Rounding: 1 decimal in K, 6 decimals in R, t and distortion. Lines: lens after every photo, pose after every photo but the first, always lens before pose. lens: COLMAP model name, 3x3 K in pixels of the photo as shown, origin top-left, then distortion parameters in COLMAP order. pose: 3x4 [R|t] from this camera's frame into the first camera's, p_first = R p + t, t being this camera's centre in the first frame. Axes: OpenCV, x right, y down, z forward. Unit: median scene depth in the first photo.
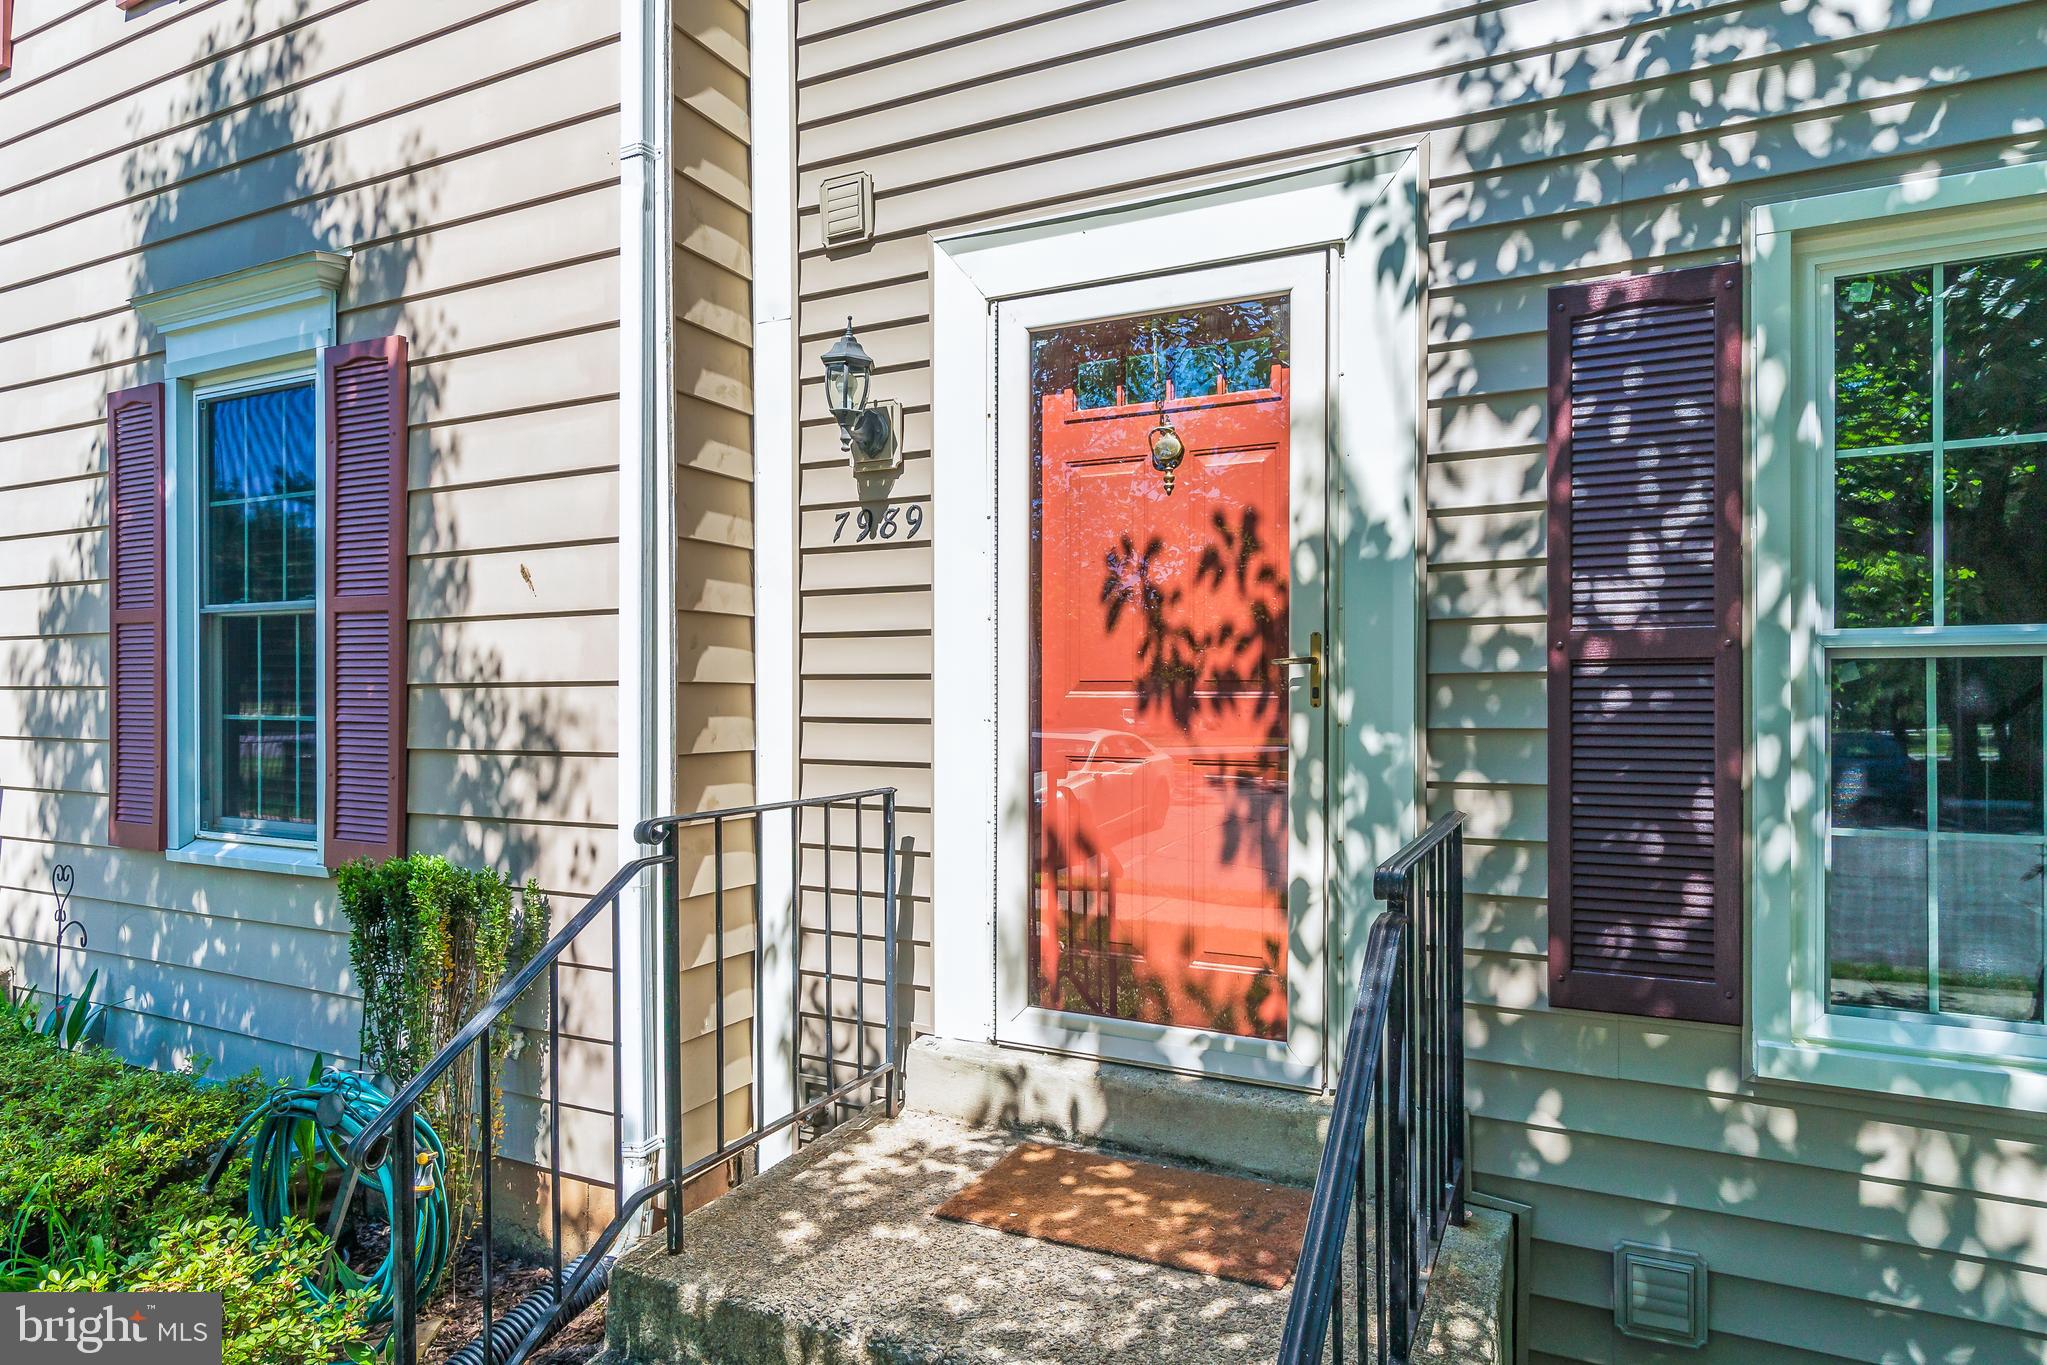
lens RADIAL K [[1144.4, 0, 1030.5], [0, 1144.4, 709.4], [0, 0, 1]] dist [0.000483, -0.000837]
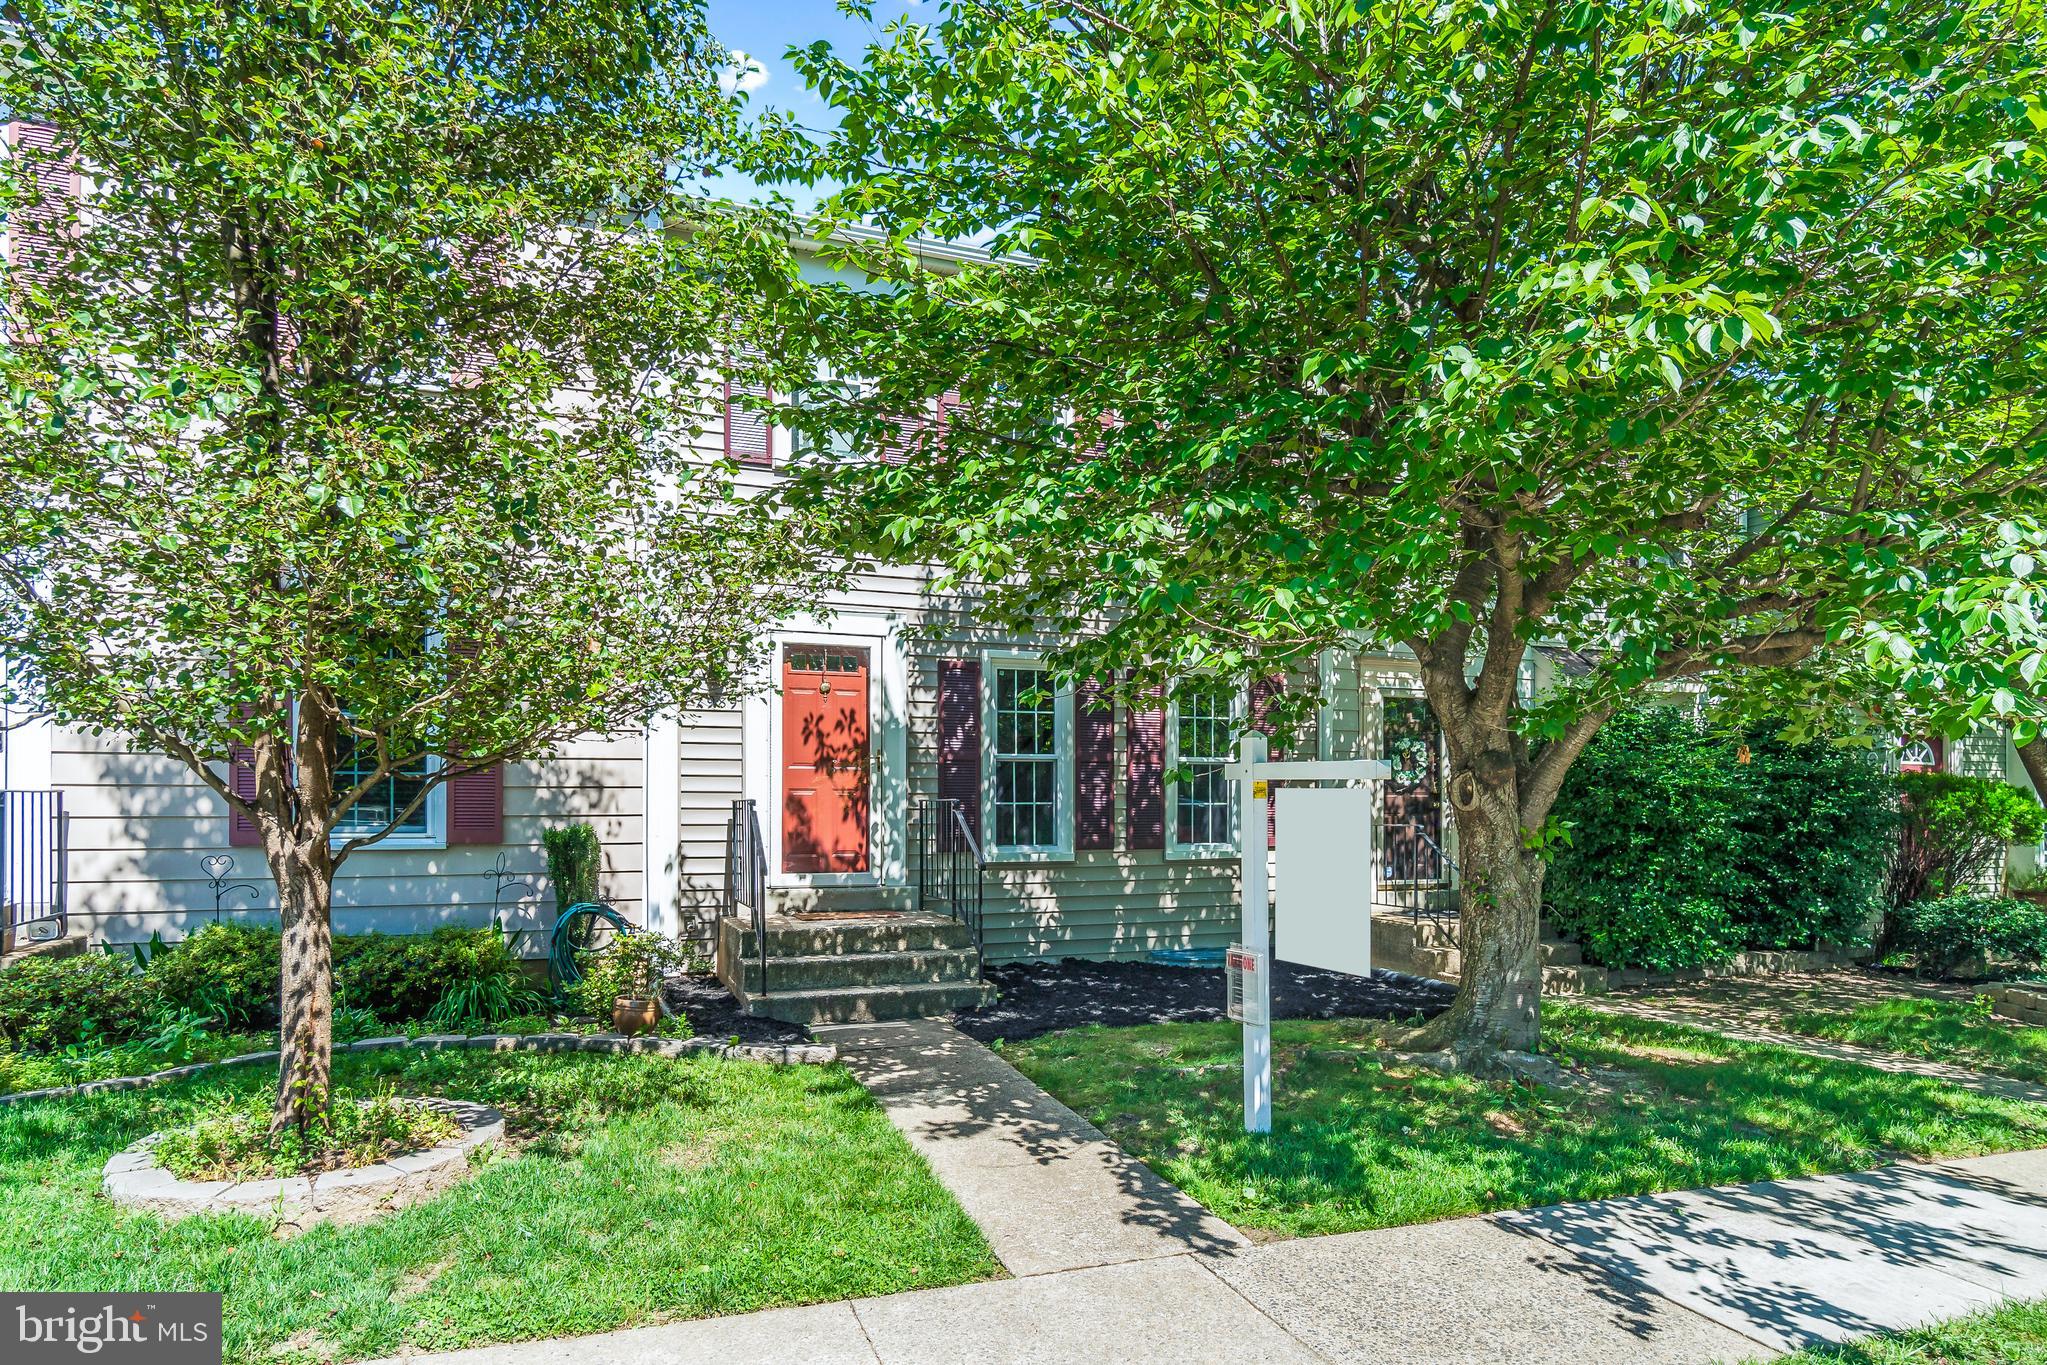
lens RADIAL K [[1144.4, 0, 1030.5], [0, 1144.4, 709.4], [0, 0, 1]] dist [0.000483, -0.000837]
pose [[0.690774, 0.051330, 0.721246, -1.904959], [0.000122, 0.997469, -0.071106, 0.056352], [-0.723070, 0.049206, 0.689019, -1.675901]]
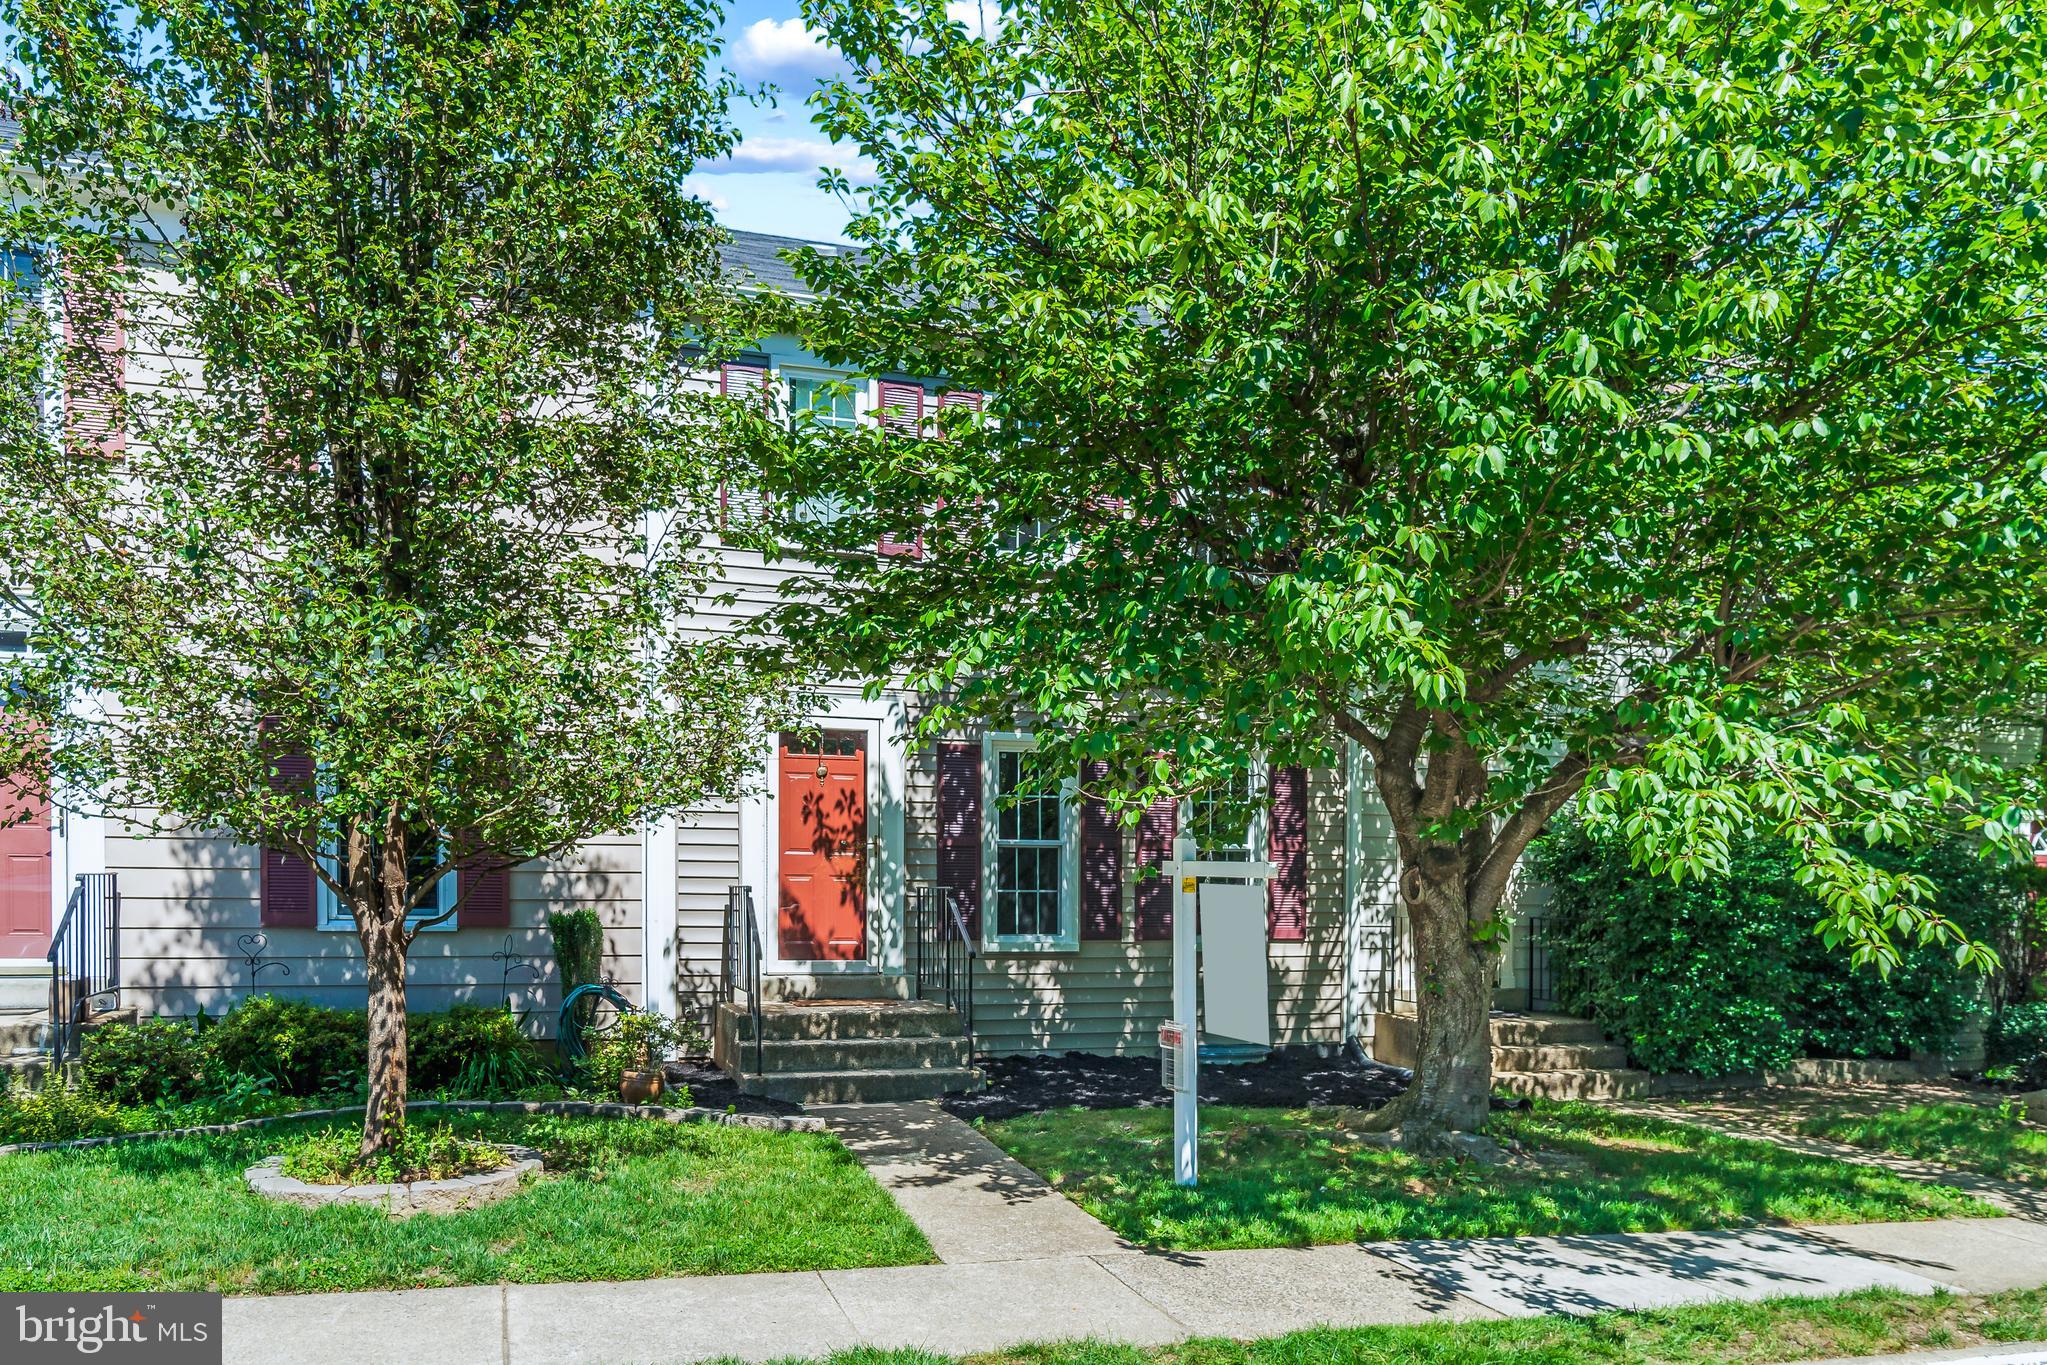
lens RADIAL K [[1474.3, 0, 1013.2], [0, 1474.3, 782.2], [0, 0, 1]] dist [0.001024, -0.004347]
pose [[0.734928, 0.044738, 0.676668, -2.377015], [-0.007341, 0.998288, -0.058030, 0.025284], [-0.678106, 0.037680, 0.733998, -2.428315]]
